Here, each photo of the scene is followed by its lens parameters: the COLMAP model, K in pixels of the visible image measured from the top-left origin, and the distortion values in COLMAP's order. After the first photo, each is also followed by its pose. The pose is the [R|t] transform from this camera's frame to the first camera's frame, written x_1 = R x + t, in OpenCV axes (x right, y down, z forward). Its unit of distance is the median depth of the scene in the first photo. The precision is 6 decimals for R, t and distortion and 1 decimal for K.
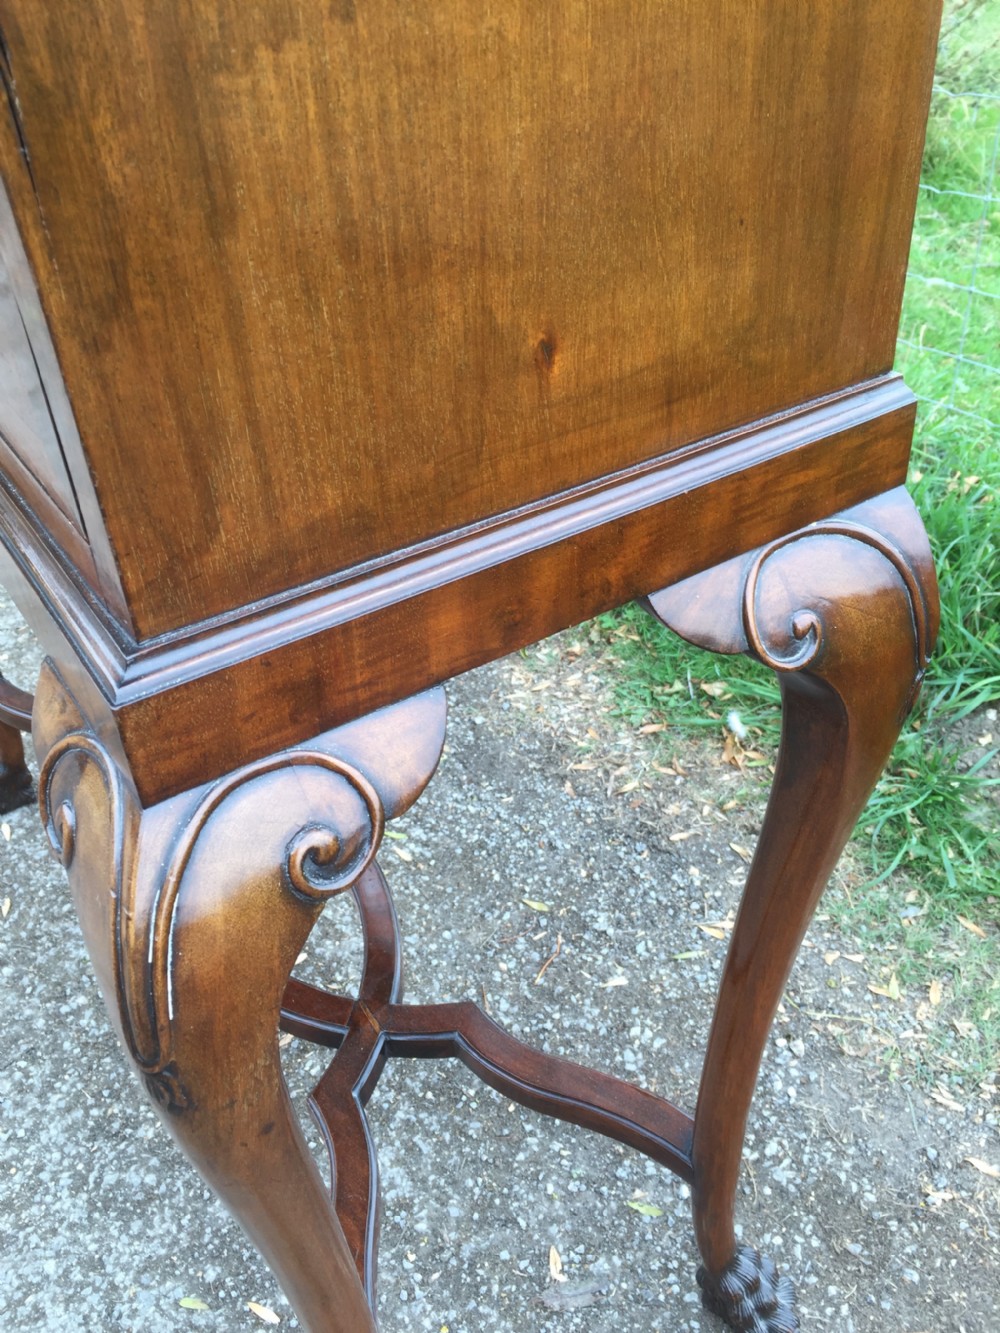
lens RADIAL K [[1169.6, 0, 500.0], [0, 1169.6, 666.5], [0, 0, 1]] dist [0.094964, -0.151919]
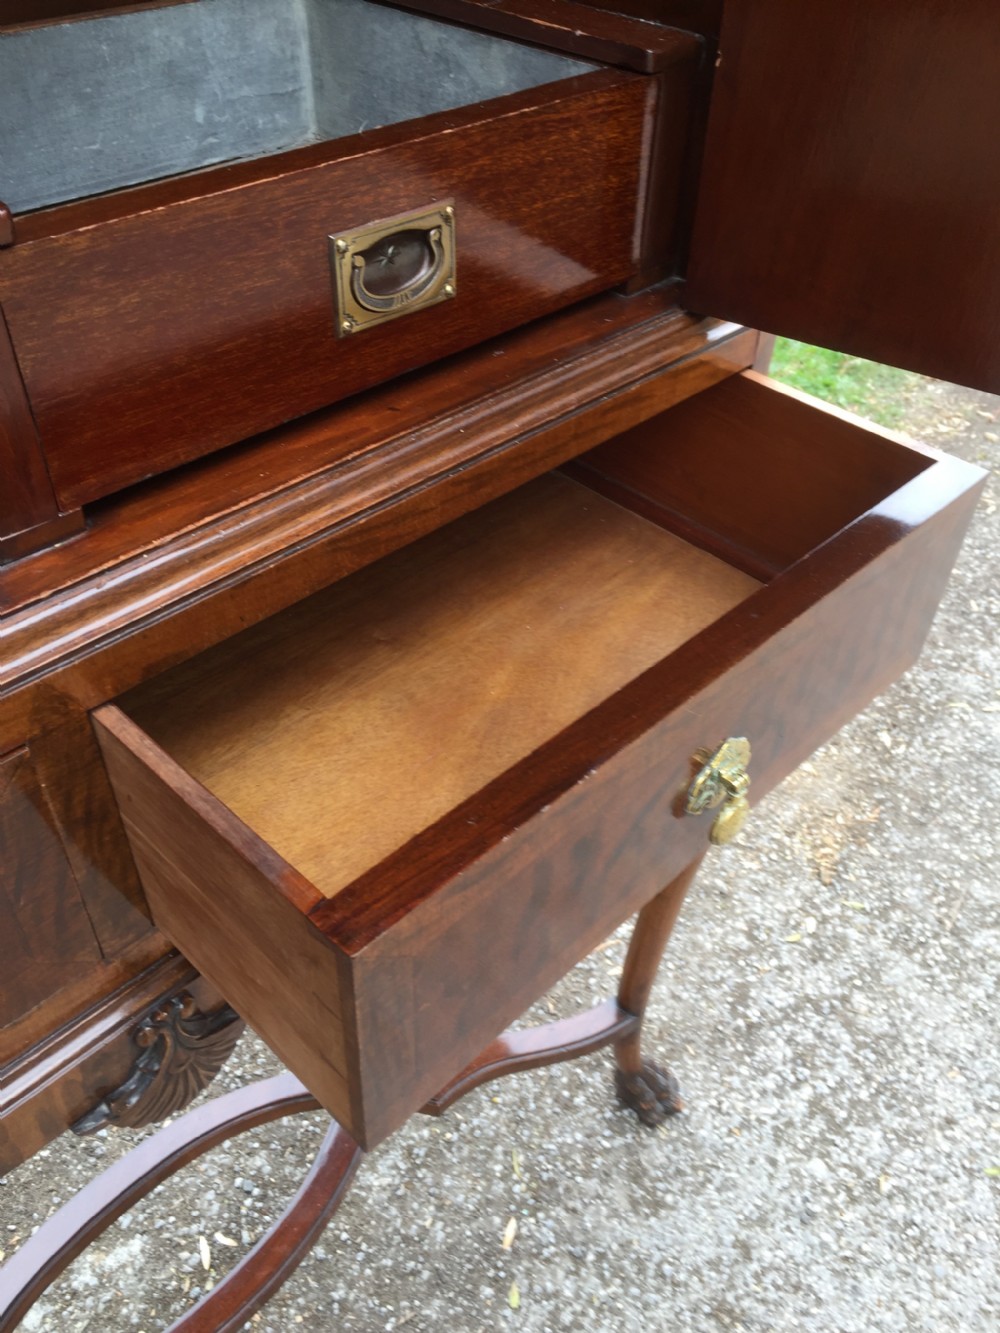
lens RADIAL K [[1141.1, 0, 496.1], [0, 1141.1, 650.4], [0, 0, 1]] dist [0.093869, -0.139638]
pose [[-0.207270, -0.596787, 0.775167, -0.694411], [0.549465, 0.584567, 0.596967, -0.516540], [-0.809399, 0.549661, 0.206750, 0.348012]]
